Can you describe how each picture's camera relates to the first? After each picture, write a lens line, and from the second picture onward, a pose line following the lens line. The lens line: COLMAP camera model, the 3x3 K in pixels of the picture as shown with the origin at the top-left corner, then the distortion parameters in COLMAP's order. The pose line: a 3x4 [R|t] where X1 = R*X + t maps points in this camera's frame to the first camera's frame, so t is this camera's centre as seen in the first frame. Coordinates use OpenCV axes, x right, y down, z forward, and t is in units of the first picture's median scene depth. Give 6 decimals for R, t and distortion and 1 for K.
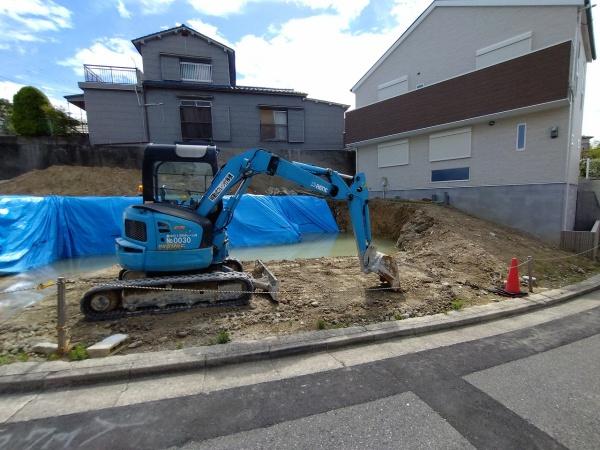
lens RADIAL K [[319.2, 0, 300.9], [0, 319.2, 218.7], [0, 0, 1]] dist [0.003100, -0.003904]
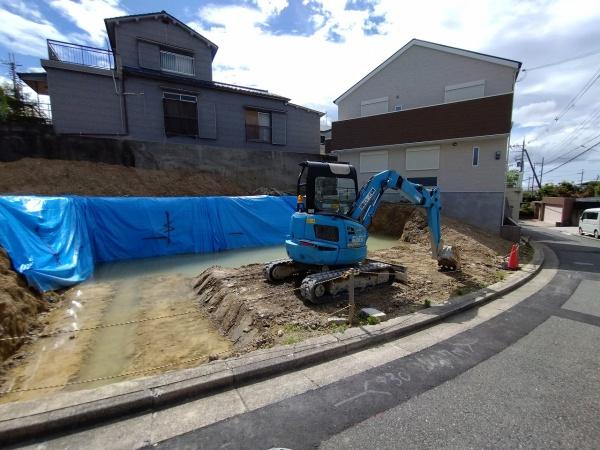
lens RADIAL K [[322.3, 0, 307.1], [0, 322.3, 227.3], [0, 0, 1]] dist [0.004197, -0.008577]
pose [[0.950179, -0.015960, 0.311295, -0.276307], [0.002418, 0.999036, 0.043840, -0.012357], [-0.311694, -0.040903, 0.949302, -0.055624]]
